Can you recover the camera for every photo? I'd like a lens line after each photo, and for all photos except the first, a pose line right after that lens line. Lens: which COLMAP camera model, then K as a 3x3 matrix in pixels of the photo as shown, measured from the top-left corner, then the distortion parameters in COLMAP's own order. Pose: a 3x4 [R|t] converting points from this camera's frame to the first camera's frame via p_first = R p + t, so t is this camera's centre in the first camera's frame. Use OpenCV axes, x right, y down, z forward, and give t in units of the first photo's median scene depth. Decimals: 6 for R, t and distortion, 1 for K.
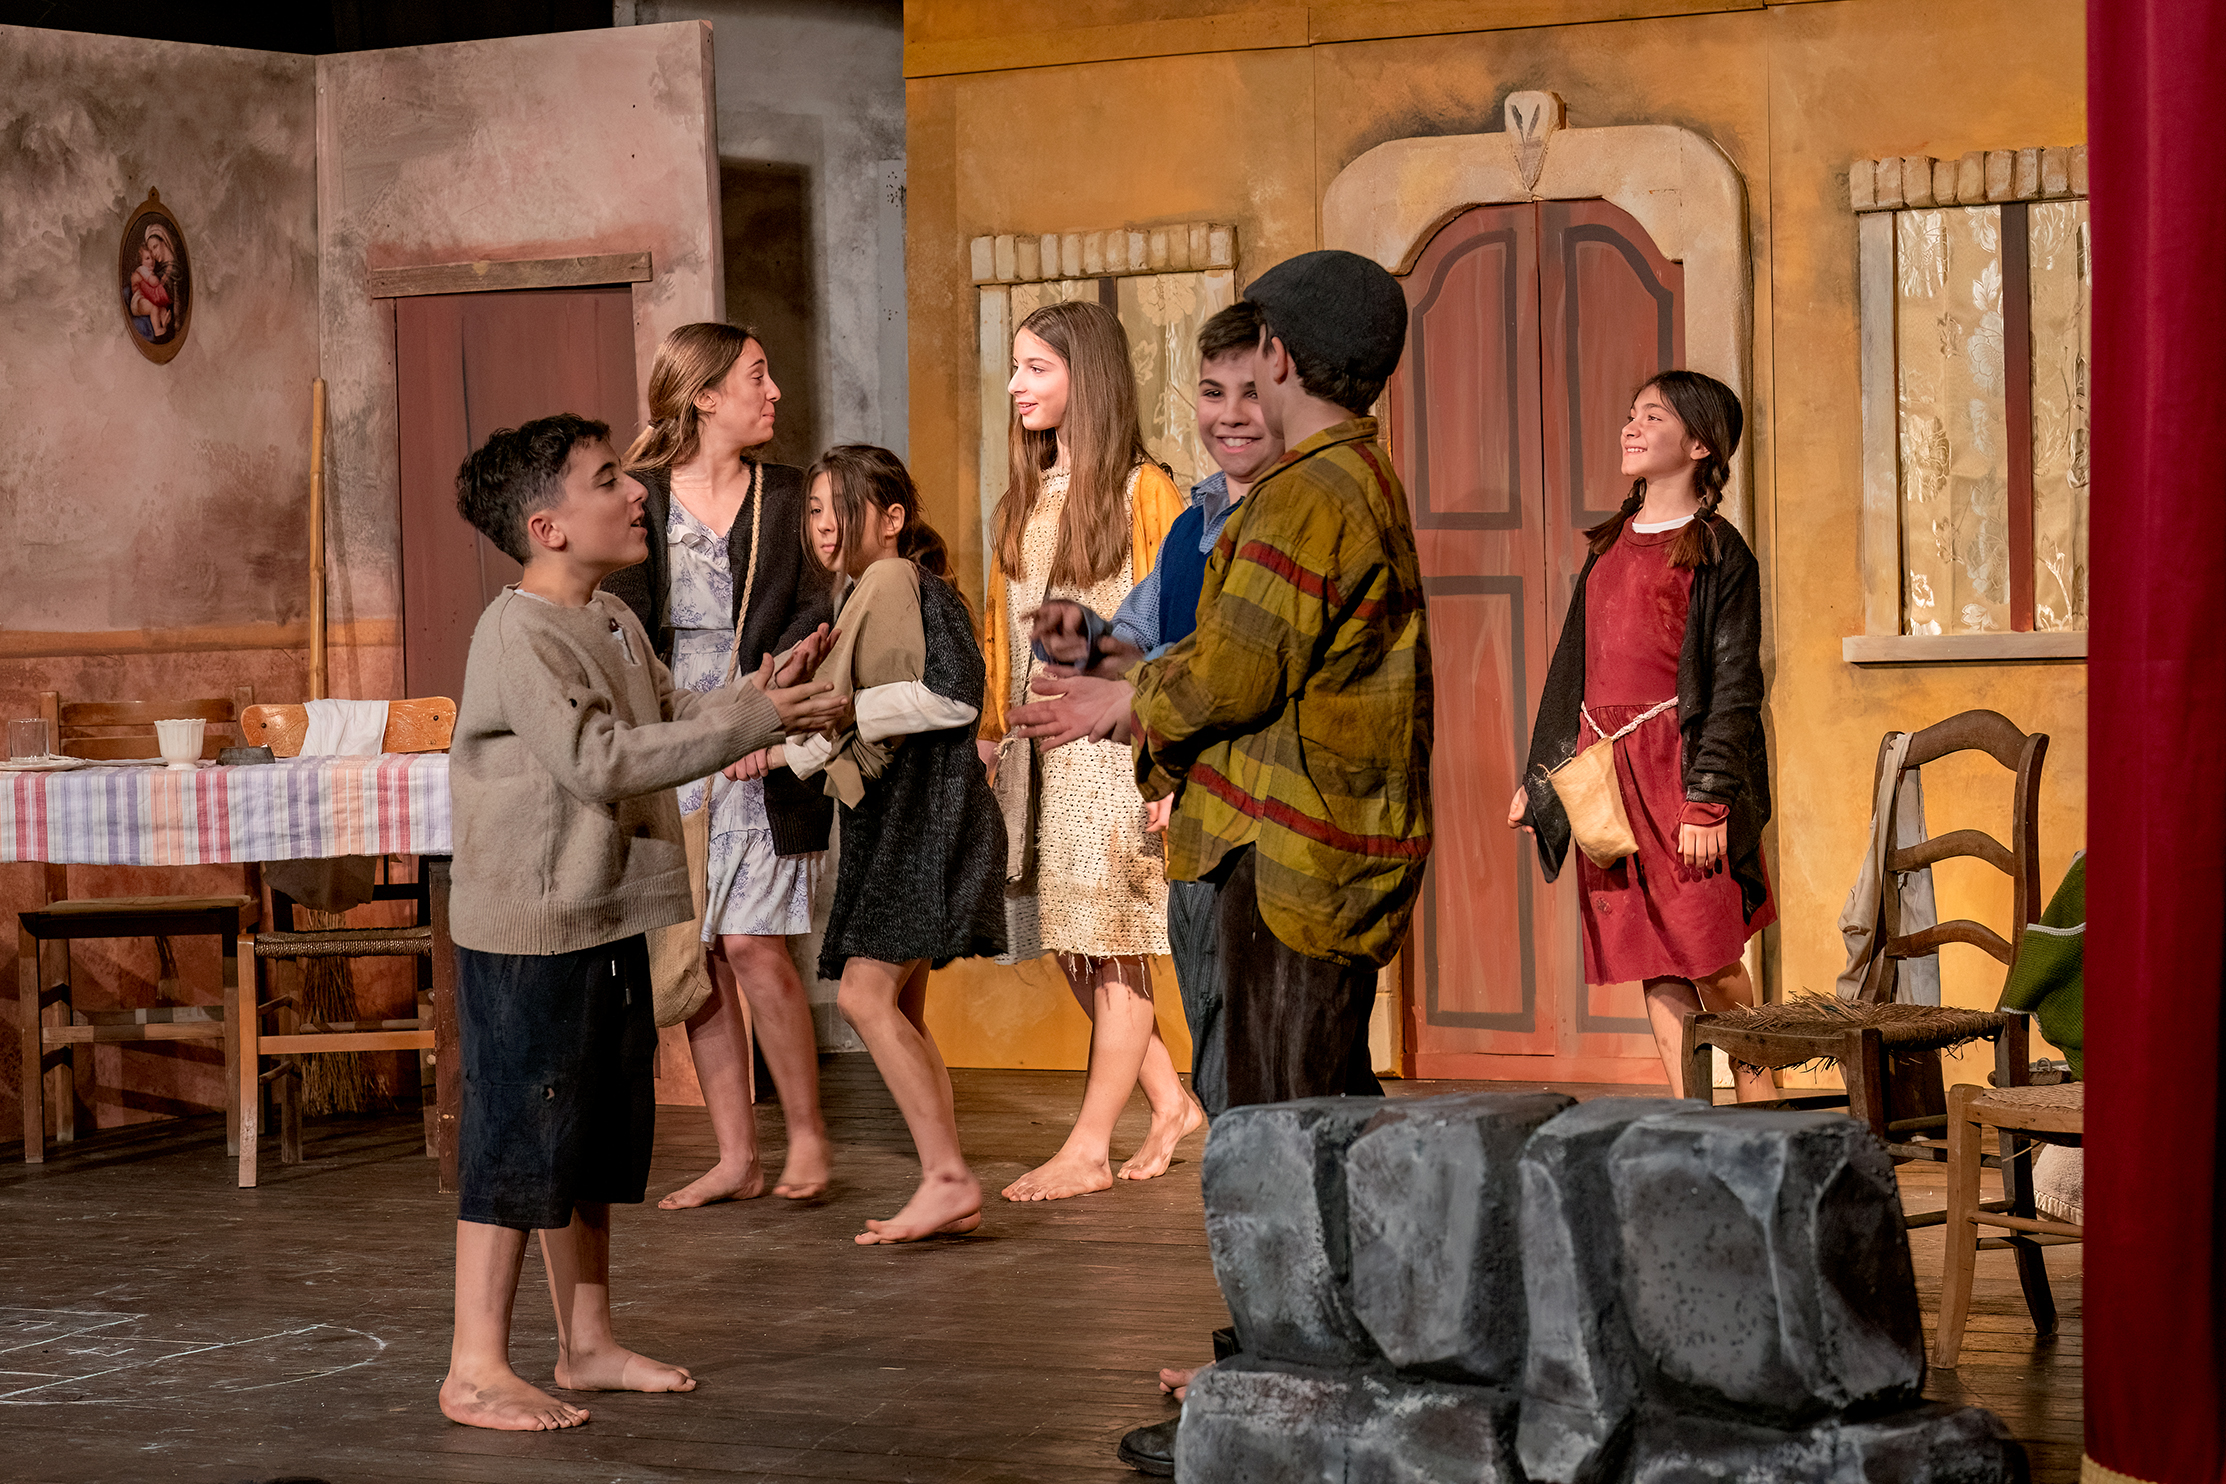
lens RADIAL K [[4983.3, 0, 1117.9], [0, 4983.3, 698.8], [0, 0, 1]] dist [0.051045, -0.062071]
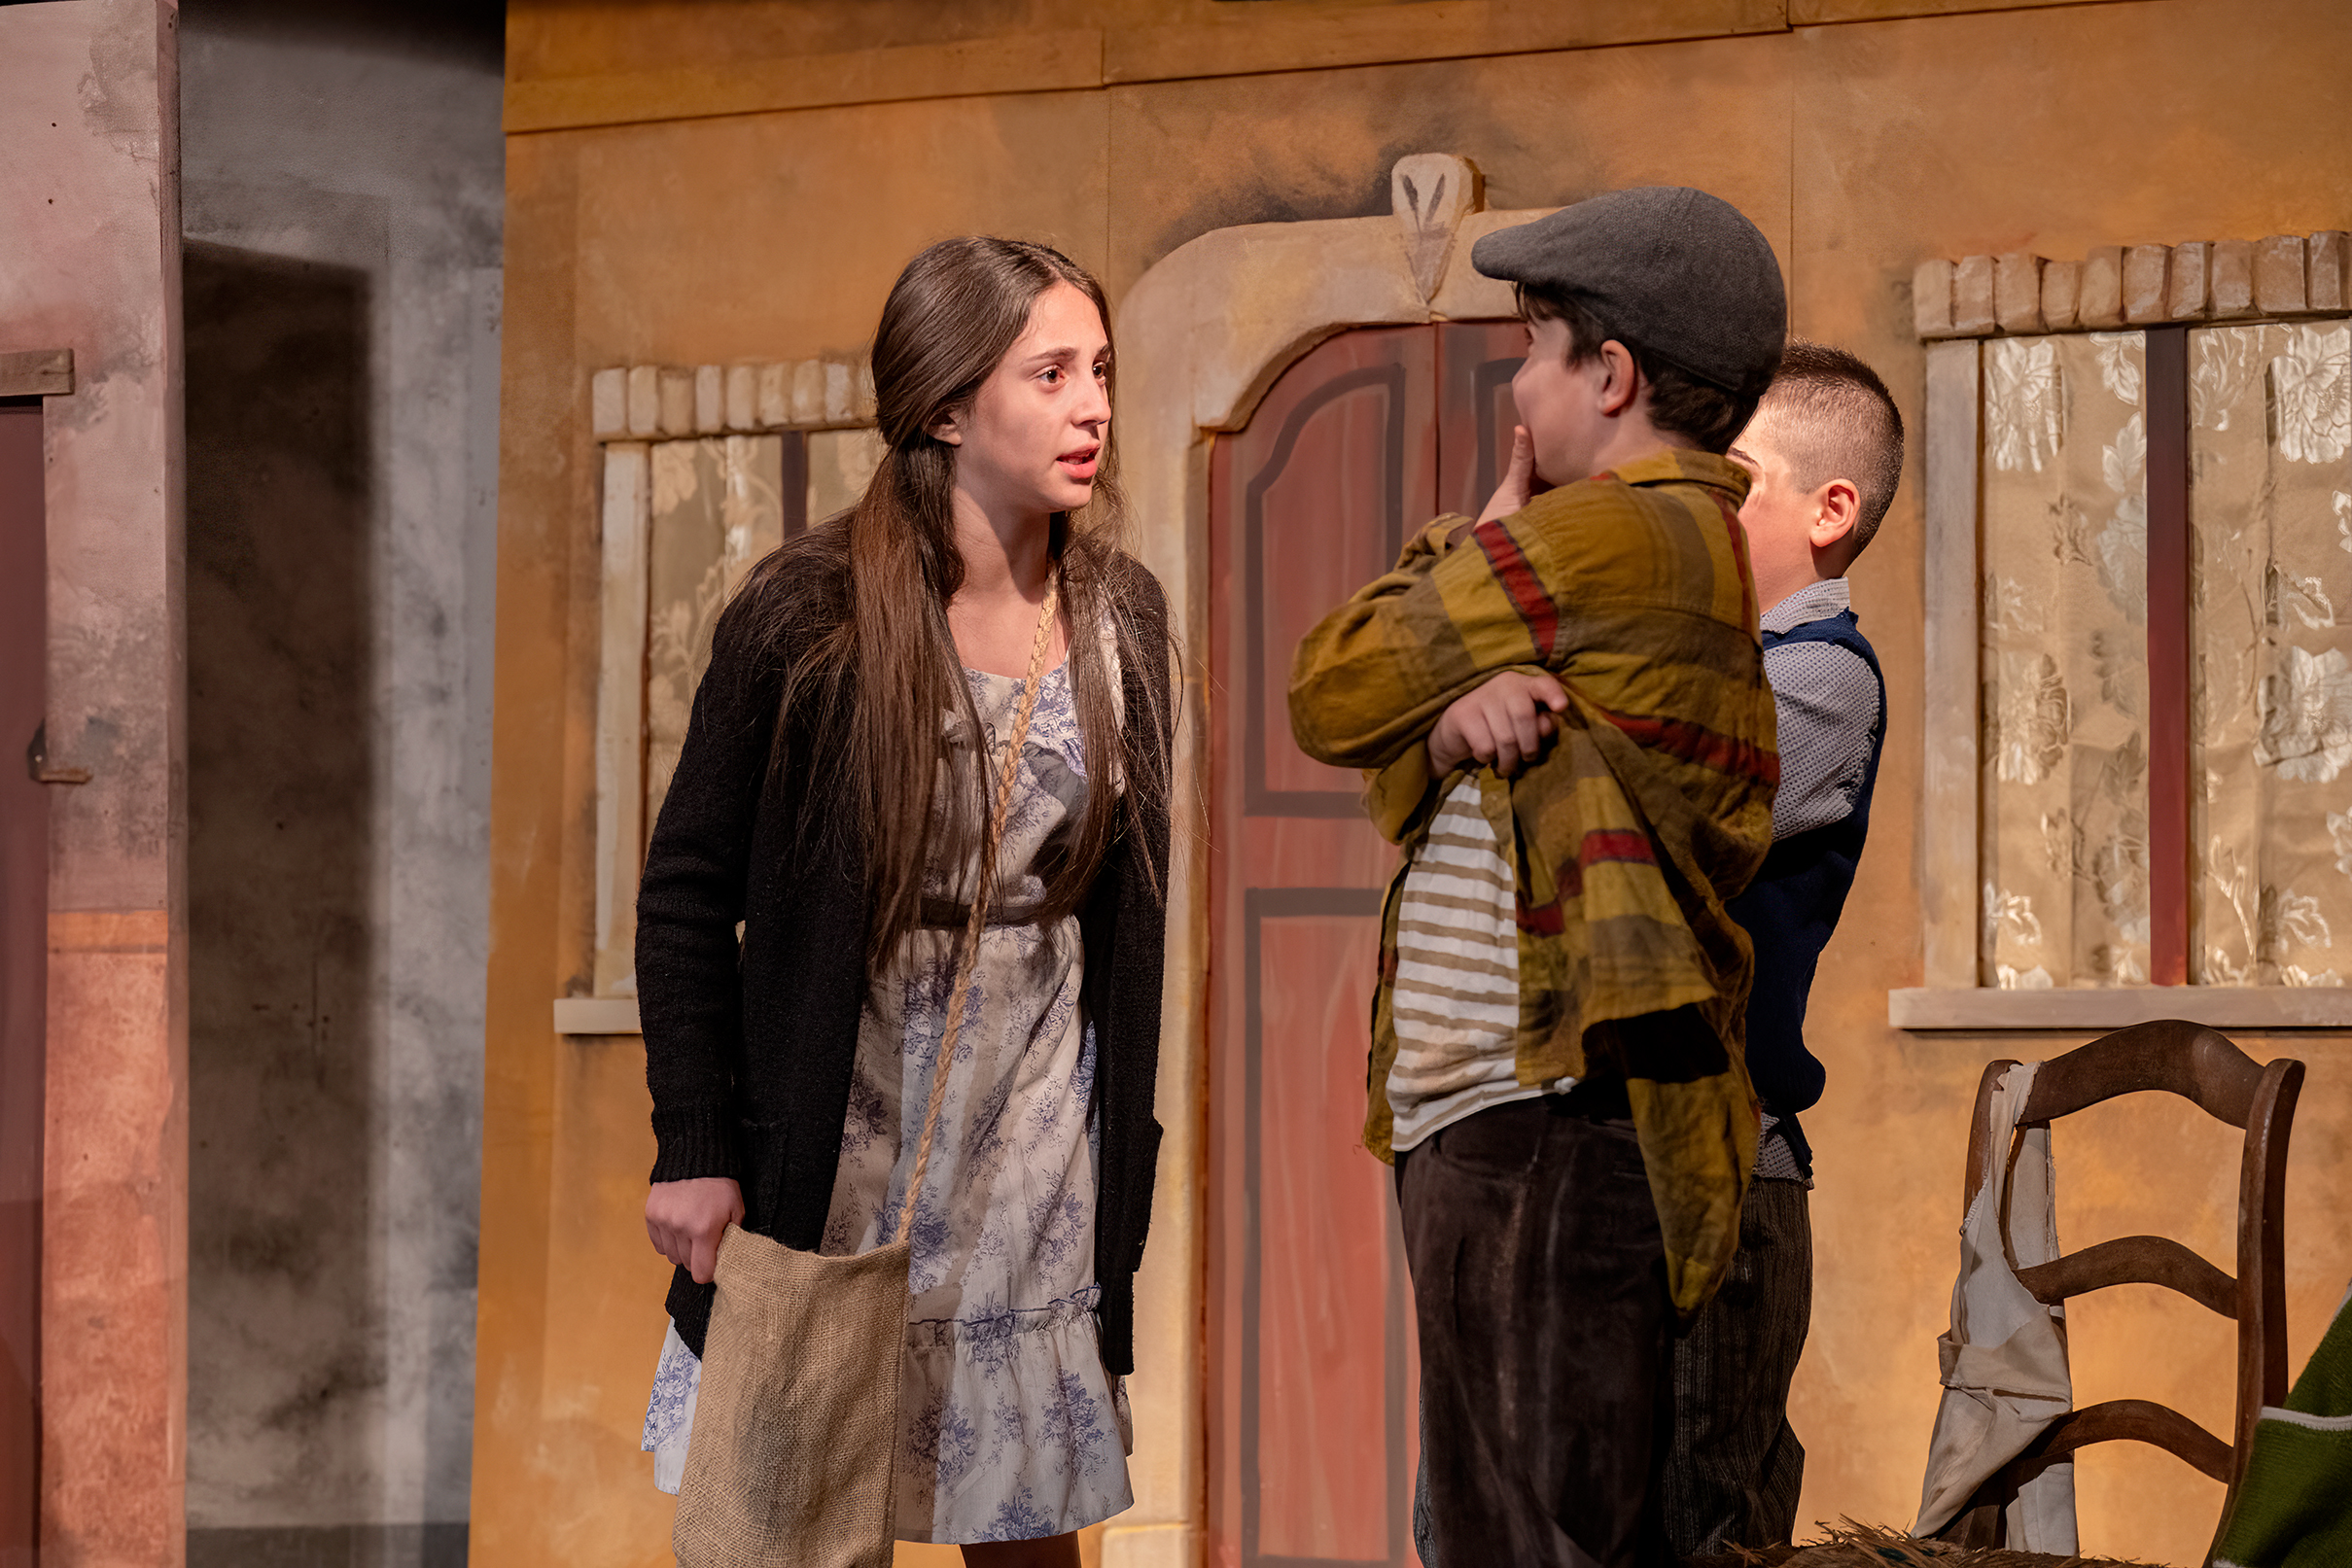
lens RADIAL K [[5700.2, 0, 1179.4], [0, 5700.2, 813.9], [0, 0, 1]] dist [0.199847, 0.089792]
pose [[0.999146, 0.028986, 0.029460, 0.029419], [-0.026912, 0.997287, -0.068516, 0.017877], [-0.031366, 0.067664, 0.997215, 0.250753]]
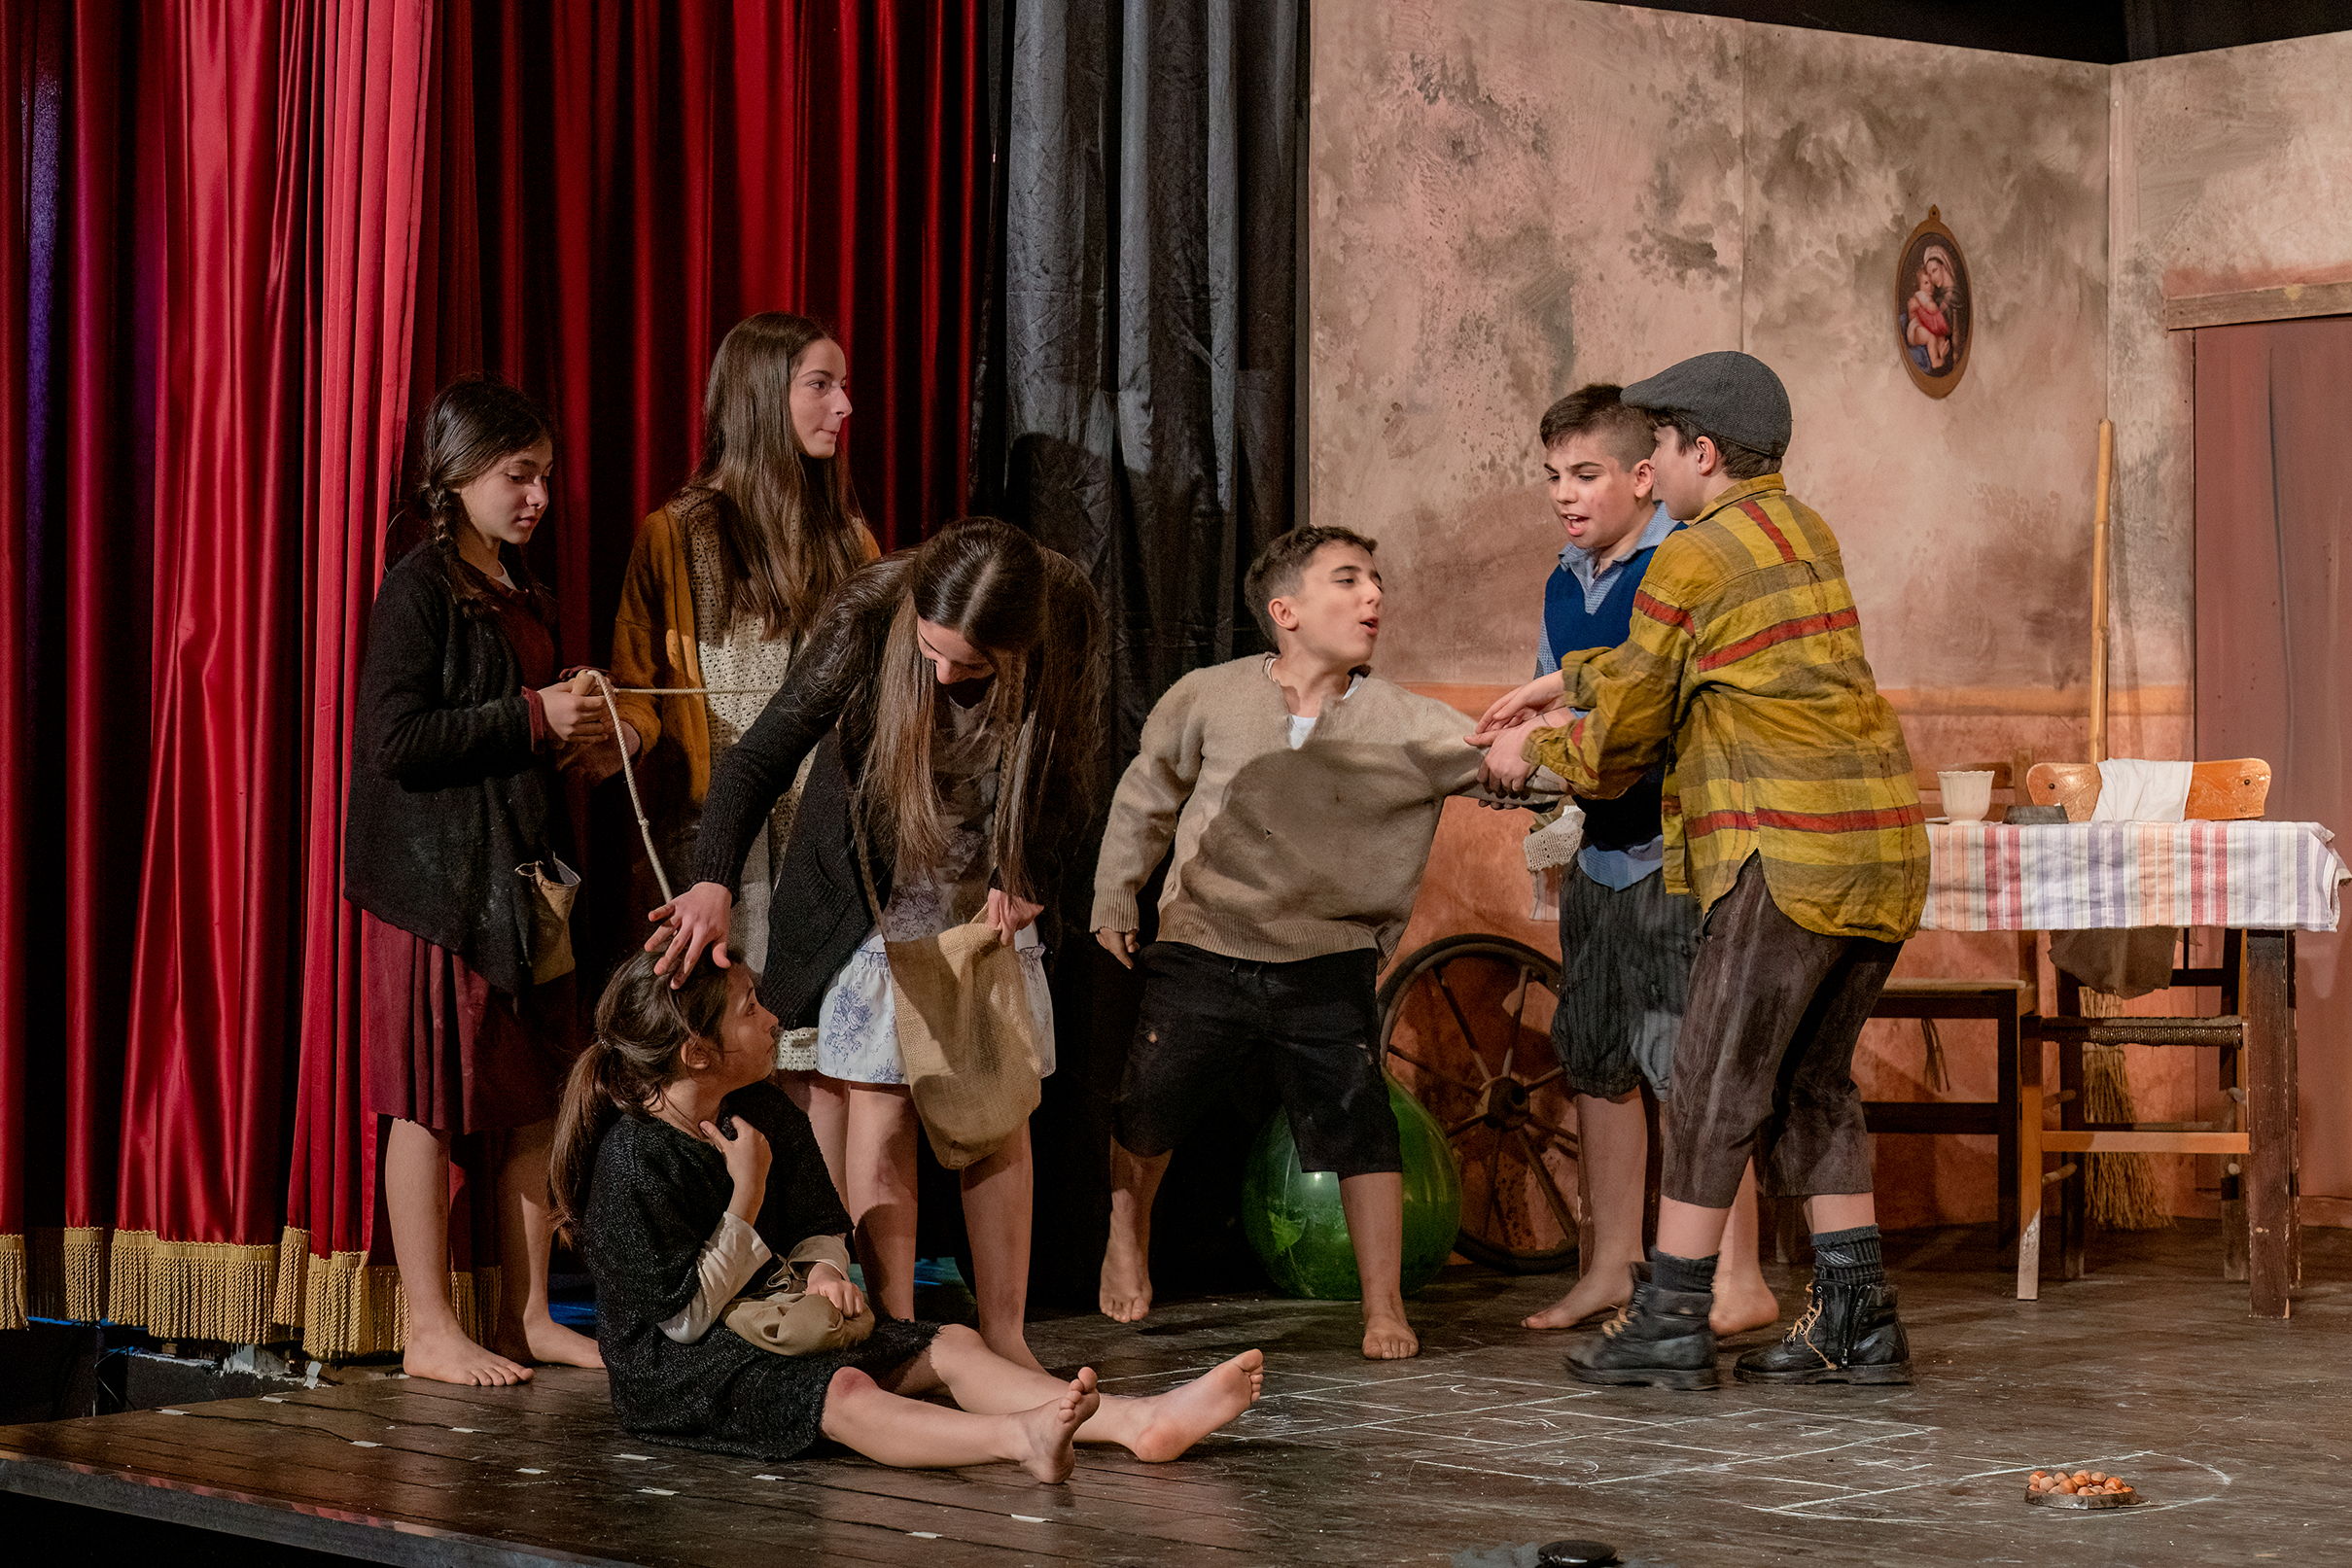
lens RADIAL K [[4824.3, 0, 1173.3], [0, 4824.3, 791.3], [0, 0, 1]] dist [-0.006566, -0.055318]
pose [[0.947994, 0.019654, -0.317682, -0.042051], [-0.025732, 0.999557, -0.014950, 0.021297], [0.317248, 0.022347, 0.948079, 0.119903]]
